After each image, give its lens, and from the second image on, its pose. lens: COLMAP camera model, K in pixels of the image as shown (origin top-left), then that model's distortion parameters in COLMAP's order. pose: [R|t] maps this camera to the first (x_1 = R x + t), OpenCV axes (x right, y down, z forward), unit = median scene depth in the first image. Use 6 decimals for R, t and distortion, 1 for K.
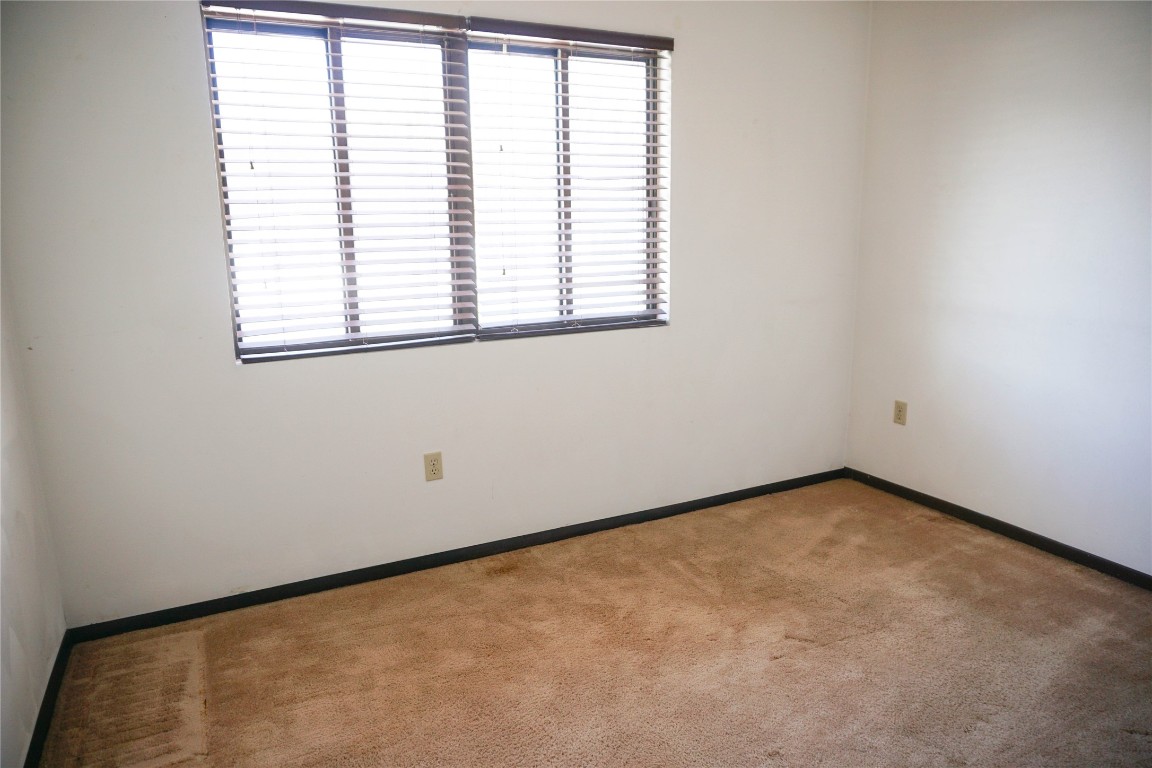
lens RADIAL K [[769.8, 0, 571.7], [0, 769.8, 385.8], [0, 0, 1]] dist [0.000635, -0.000131]
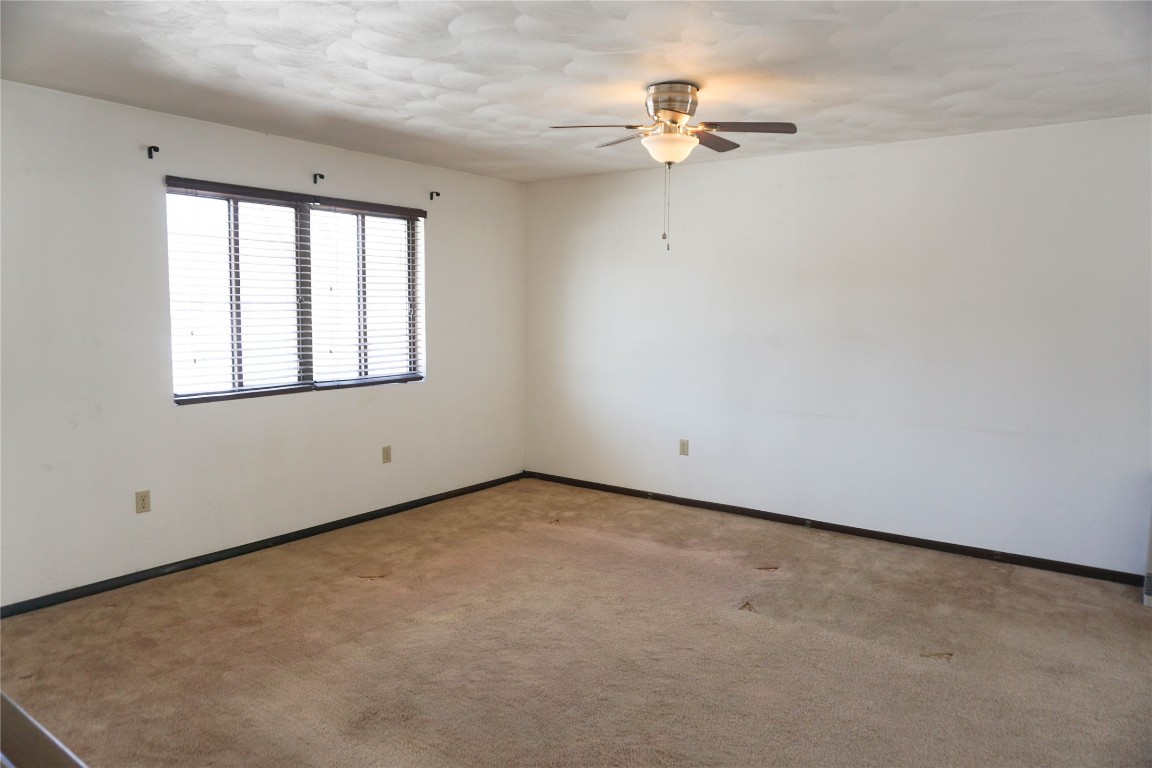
lens RADIAL K [[769.8, 0, 576.0], [0, 769.8, 383.3], [0, 0, 1]] dist [0.000635, -0.000131]
pose [[0.899897, -0.016752, 0.435780, -0.307337], [0.058058, 0.994969, -0.081643, 0.081375], [-0.432220, 0.098771, 0.896343, -0.605910]]
